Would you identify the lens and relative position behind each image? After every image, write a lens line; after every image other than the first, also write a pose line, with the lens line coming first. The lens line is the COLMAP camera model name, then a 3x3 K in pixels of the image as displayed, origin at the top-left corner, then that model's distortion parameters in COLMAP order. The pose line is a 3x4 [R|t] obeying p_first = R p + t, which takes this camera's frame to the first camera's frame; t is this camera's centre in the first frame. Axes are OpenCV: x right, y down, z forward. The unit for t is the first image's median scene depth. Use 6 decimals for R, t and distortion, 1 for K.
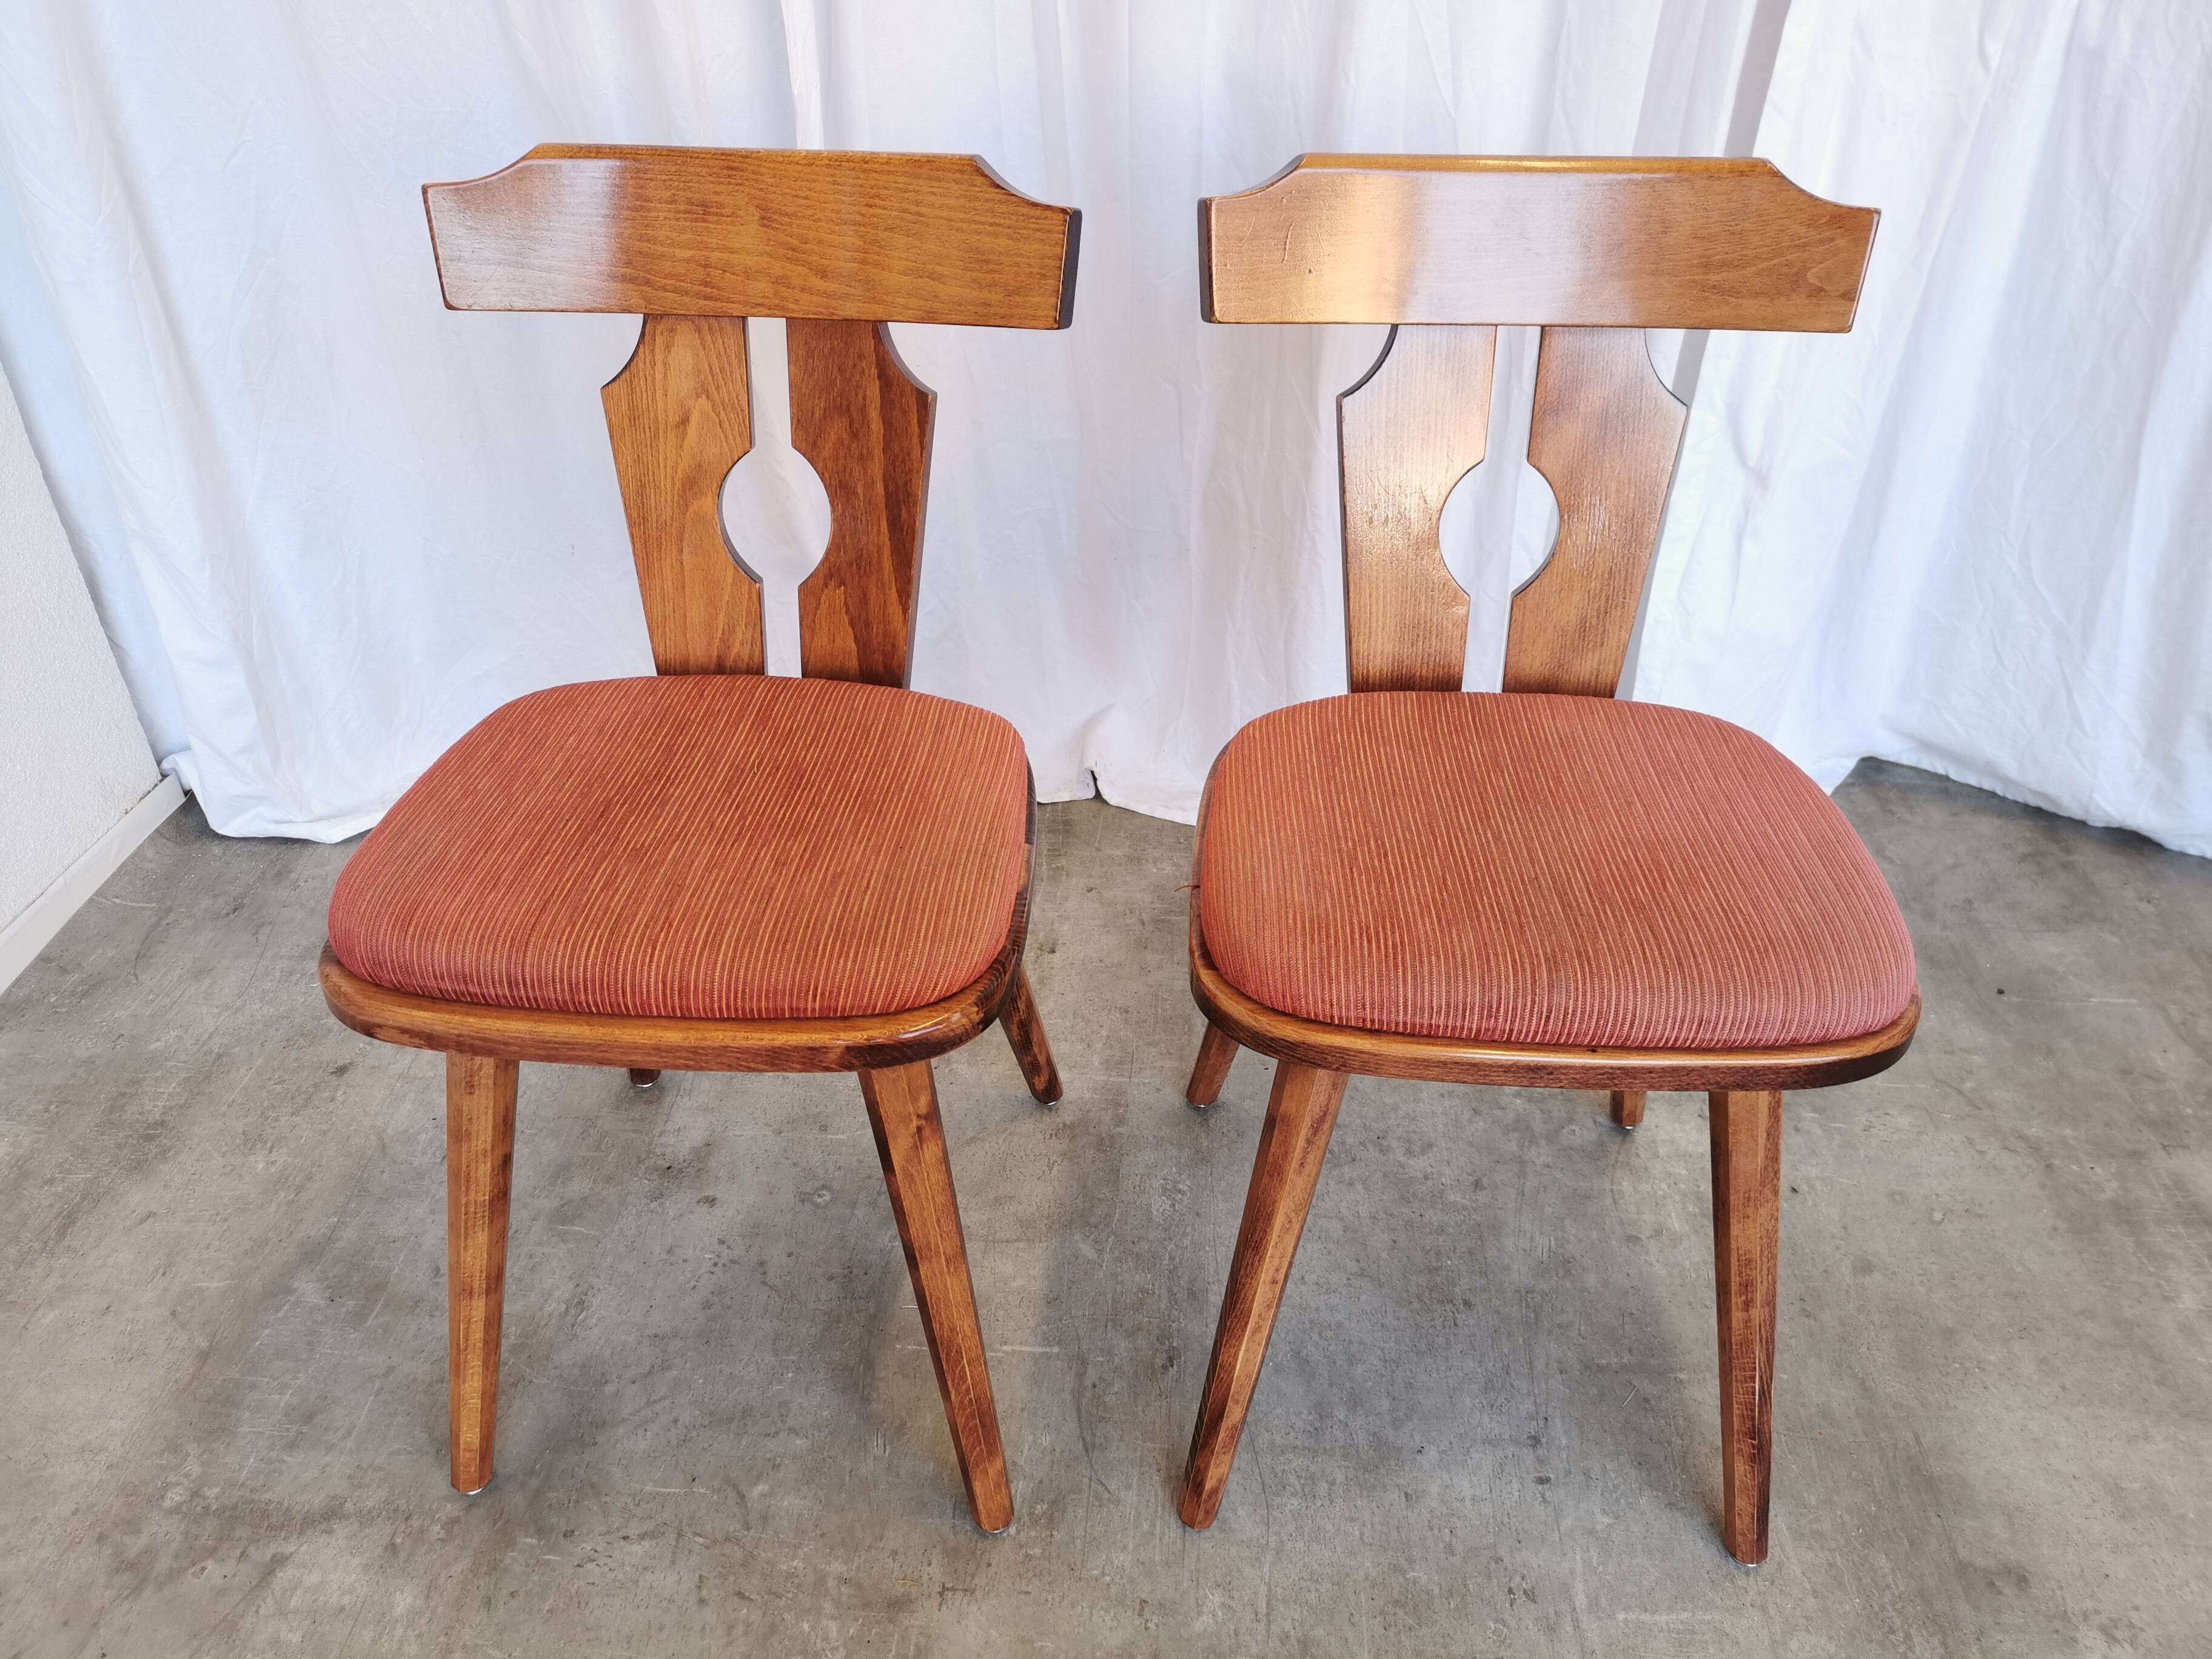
lens RADIAL K [[1700.9, 0, 1094.4], [0, 1700.9, 833.3], [0, 0, 1]] dist [0.064009, -0.075297]
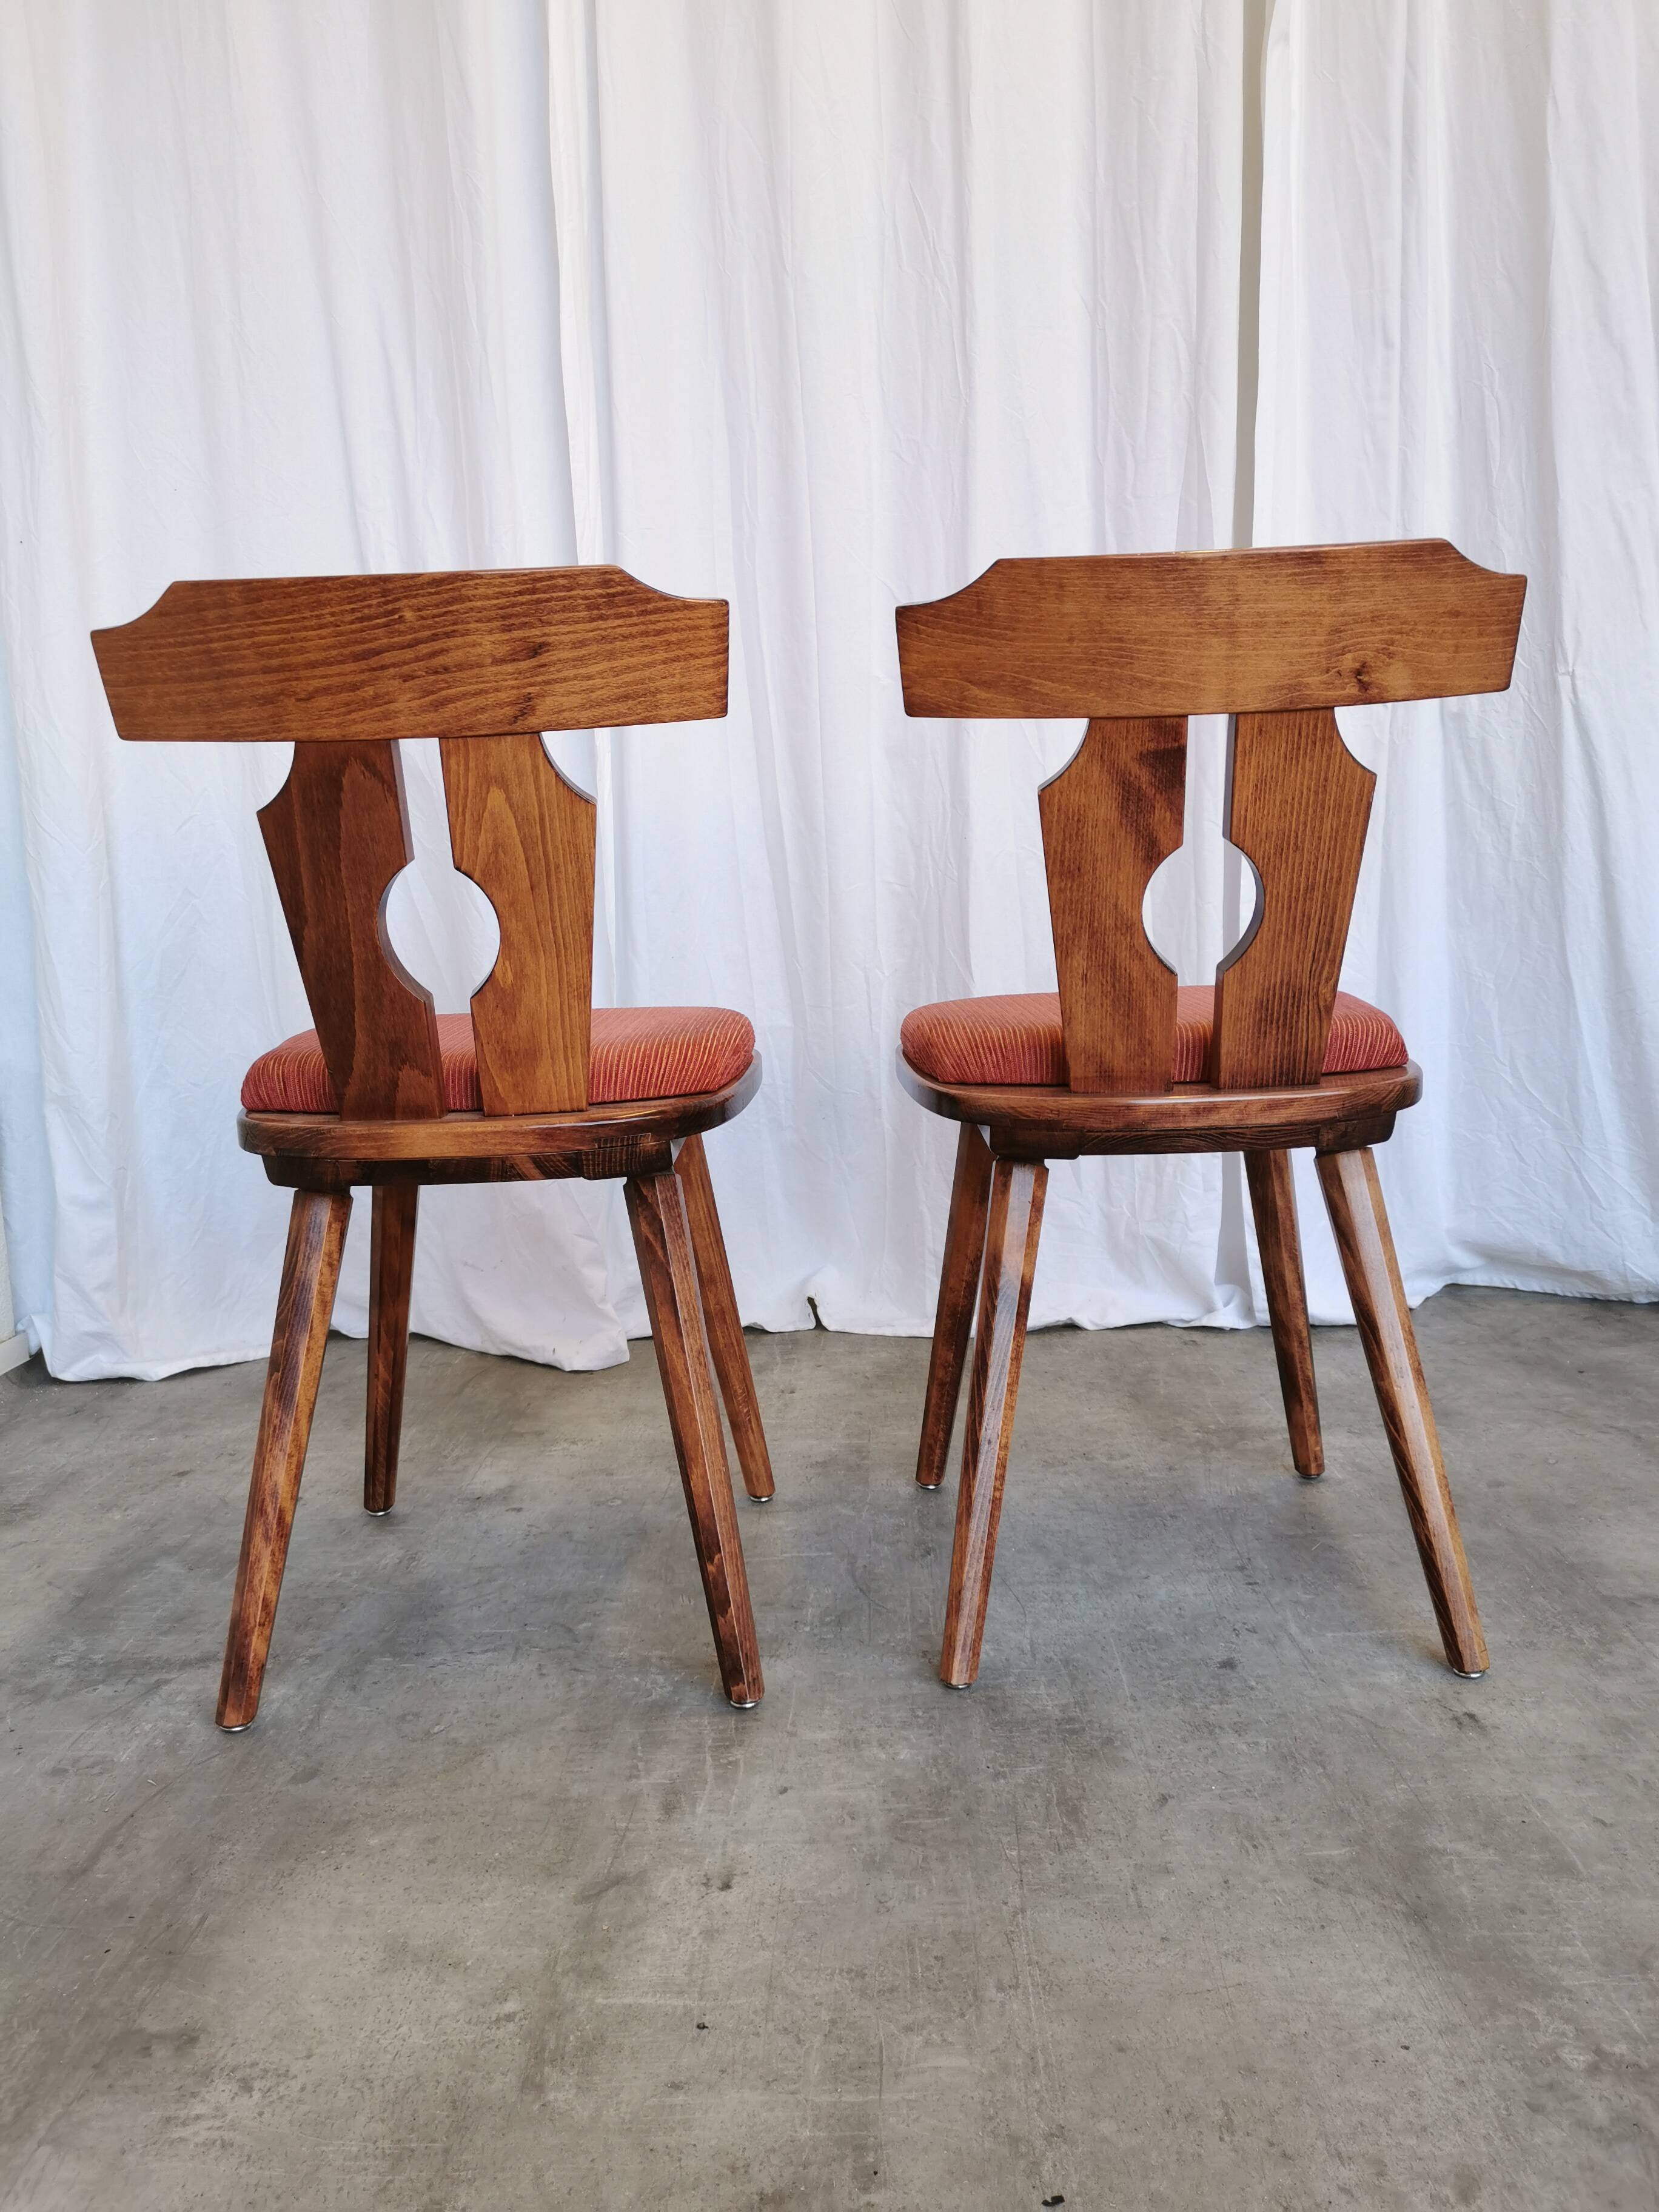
lens RADIAL K [[1700.2, 0, 826.9], [0, 1700.2, 1092.3], [0, 0, 1]] dist [0.064262, -0.080498]
pose [[0.997632, -0.037682, 0.057536, -0.076532], [0.060136, 0.883876, -0.463839, 0.546644], [-0.033376, 0.466201, 0.884049, -0.168051]]
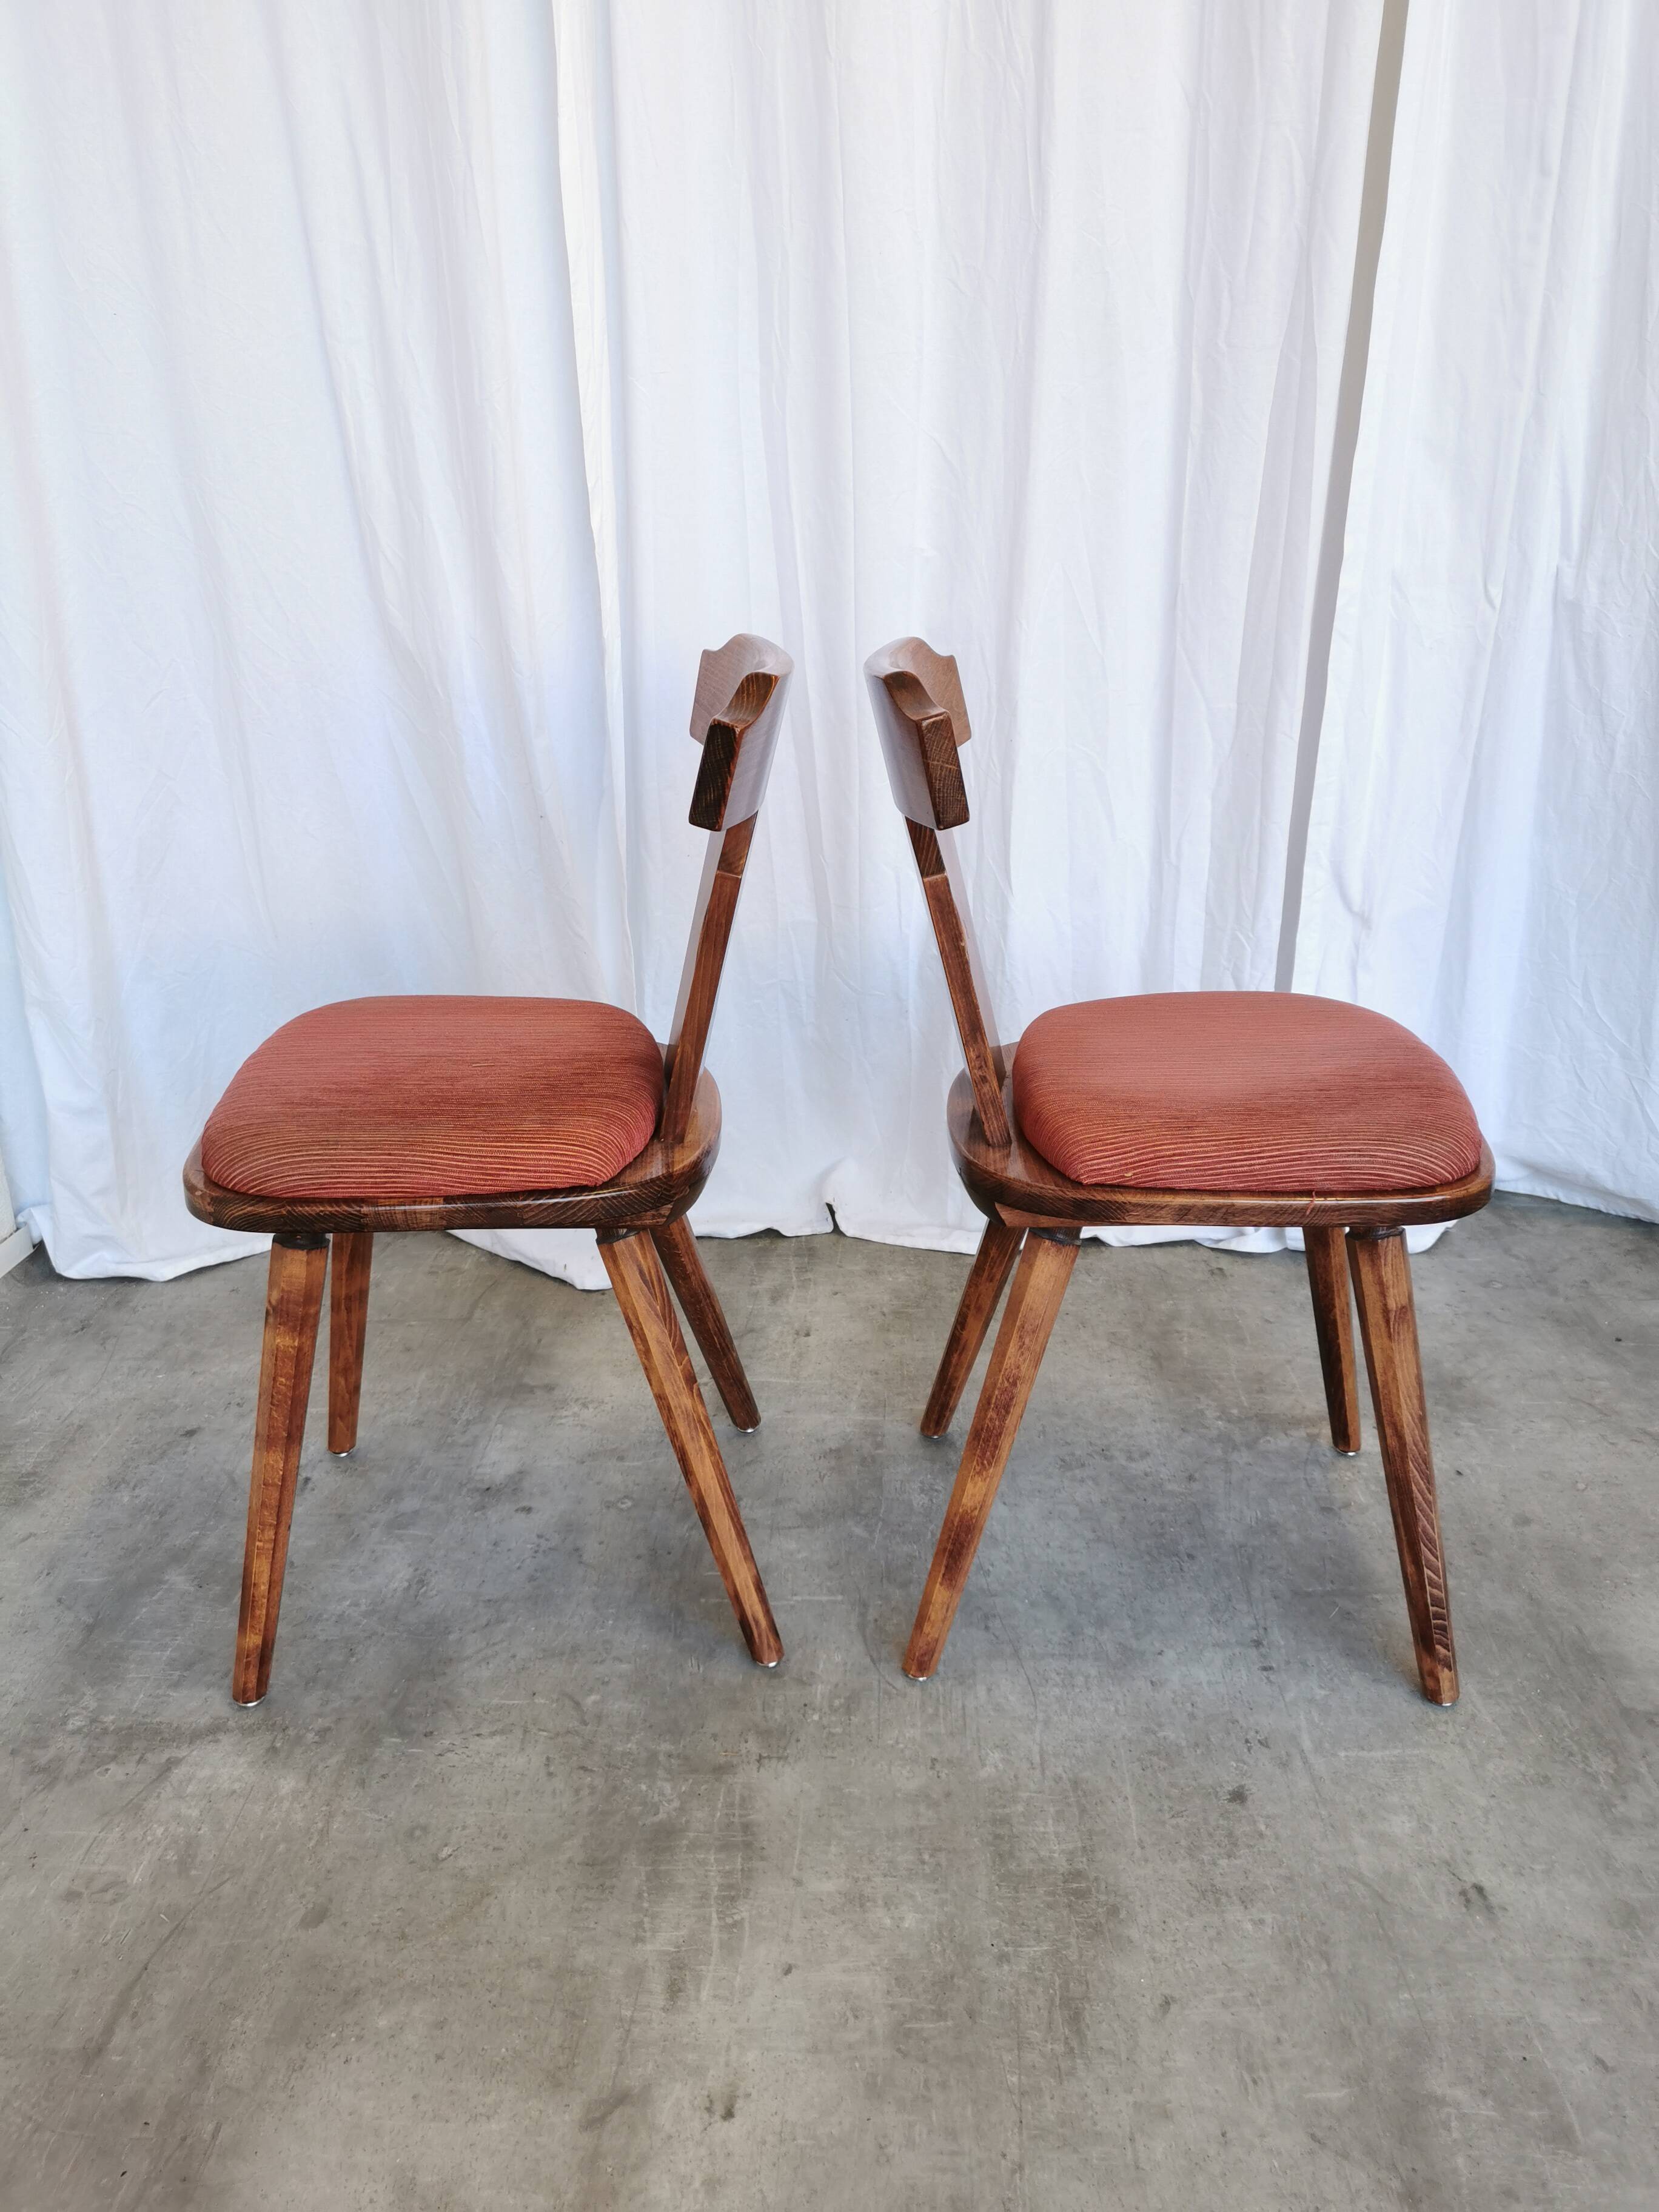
lens RADIAL K [[1704.3, 0, 824.7], [0, 1704.3, 1089.1], [0, 0, 1]] dist [0.058010, -0.073098]
pose [[0.999046, -0.021963, 0.037744, -0.066708], [0.030871, 0.966524, -0.254714, 0.256446], [-0.030886, 0.255636, 0.966280, -0.195665]]
